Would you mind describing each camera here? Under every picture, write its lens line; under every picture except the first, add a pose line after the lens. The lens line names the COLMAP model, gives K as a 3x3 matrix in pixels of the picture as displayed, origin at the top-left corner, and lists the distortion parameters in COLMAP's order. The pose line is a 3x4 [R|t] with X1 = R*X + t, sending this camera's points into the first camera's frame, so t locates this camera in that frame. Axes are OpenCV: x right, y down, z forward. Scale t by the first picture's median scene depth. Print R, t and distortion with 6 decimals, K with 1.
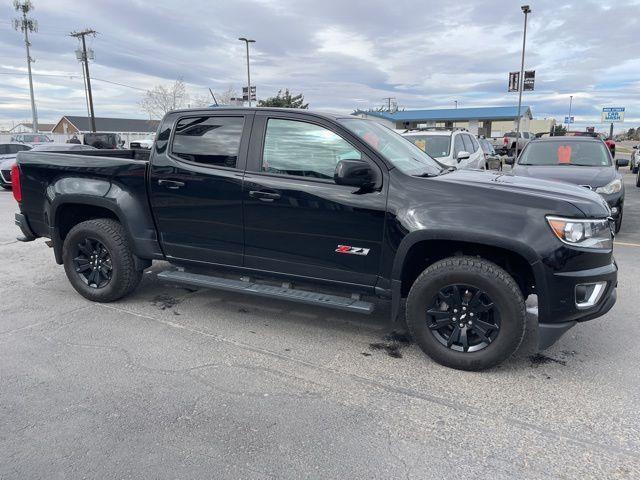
lens RADIAL K [[481.3, 0, 325.2], [0, 481.3, 229.5], [0, 0, 1]] dist [0.070628, -0.095918]
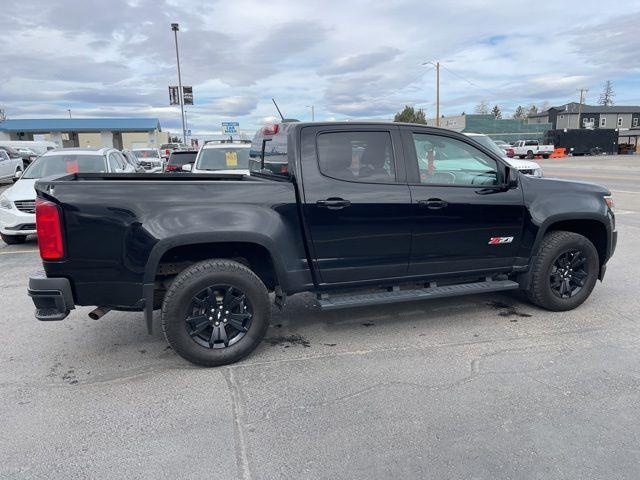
lens RADIAL K [[481.3, 0, 326.5], [0, 481.3, 240.0], [0, 0, 1]] dist [0.070628, -0.095918]
pose [[0.721155, -0.143169, 0.677819, -0.838567], [0.144747, 0.987957, 0.054675, -0.068207], [-0.677484, 0.058683, 0.733193, 0.301110]]
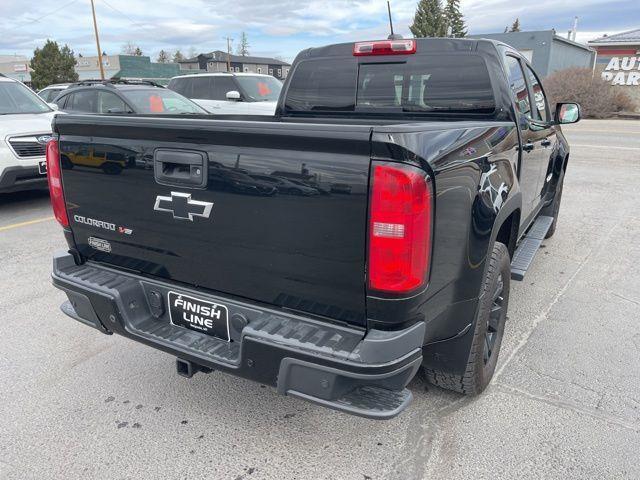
lens RADIAL K [[481.3, 0, 324.5], [0, 481.3, 243.1], [0, 0, 1]] dist [0.070628, -0.095918]
pose [[0.120893, -0.297813, 0.946938, -0.962593], [0.179785, 0.944728, 0.274165, -0.189158], [-0.976249, 0.137101, 0.167753, 1.052684]]
